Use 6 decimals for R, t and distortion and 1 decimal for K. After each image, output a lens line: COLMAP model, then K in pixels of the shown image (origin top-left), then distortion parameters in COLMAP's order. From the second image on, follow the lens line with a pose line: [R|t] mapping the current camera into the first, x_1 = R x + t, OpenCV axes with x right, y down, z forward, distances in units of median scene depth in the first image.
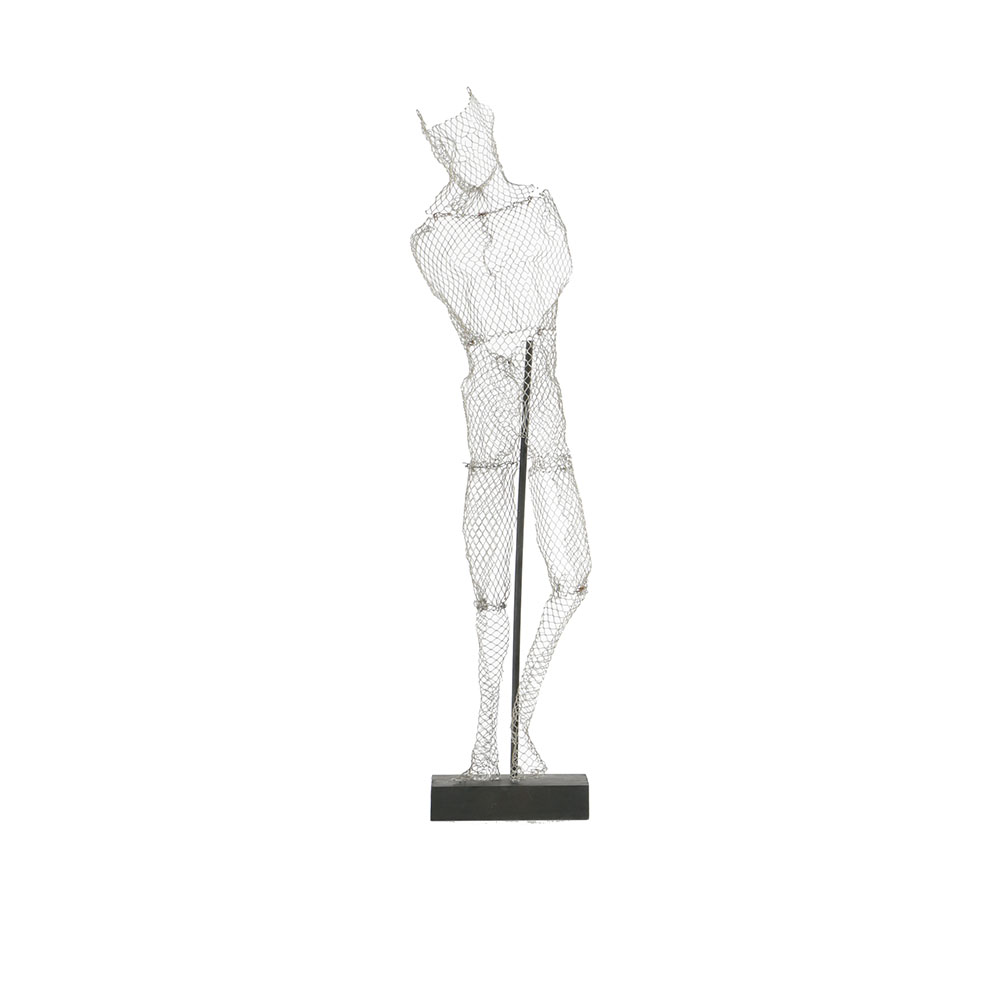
lens RADIAL K [[3086.0, 0, 500.6], [0, 3086.0, 500.2], [0, 0, 1]] dist [0.156223, 0.000000]
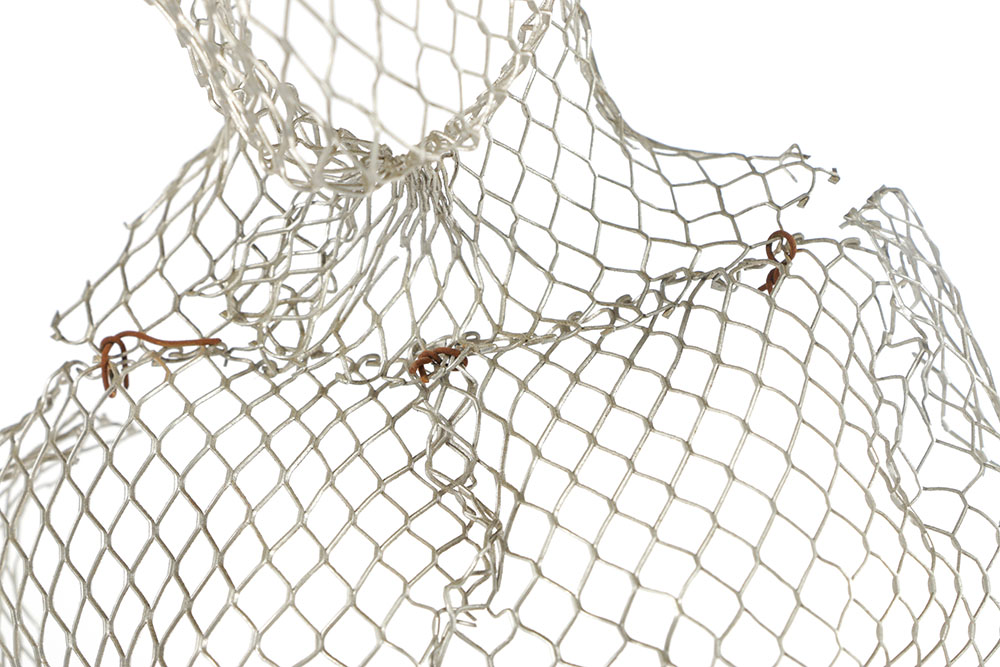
lens RADIAL K [[2873.1, 0, 499.7], [0, 2873.1, 333.1], [0, 0, 1]] dist [0.095435, 0.000000]
pose [[0.999622, 0.021400, -0.017272, -0.000927], [-0.022393, 0.997978, -0.059486, -0.086070], [0.015964, 0.059850, 0.998080, 0.872891]]
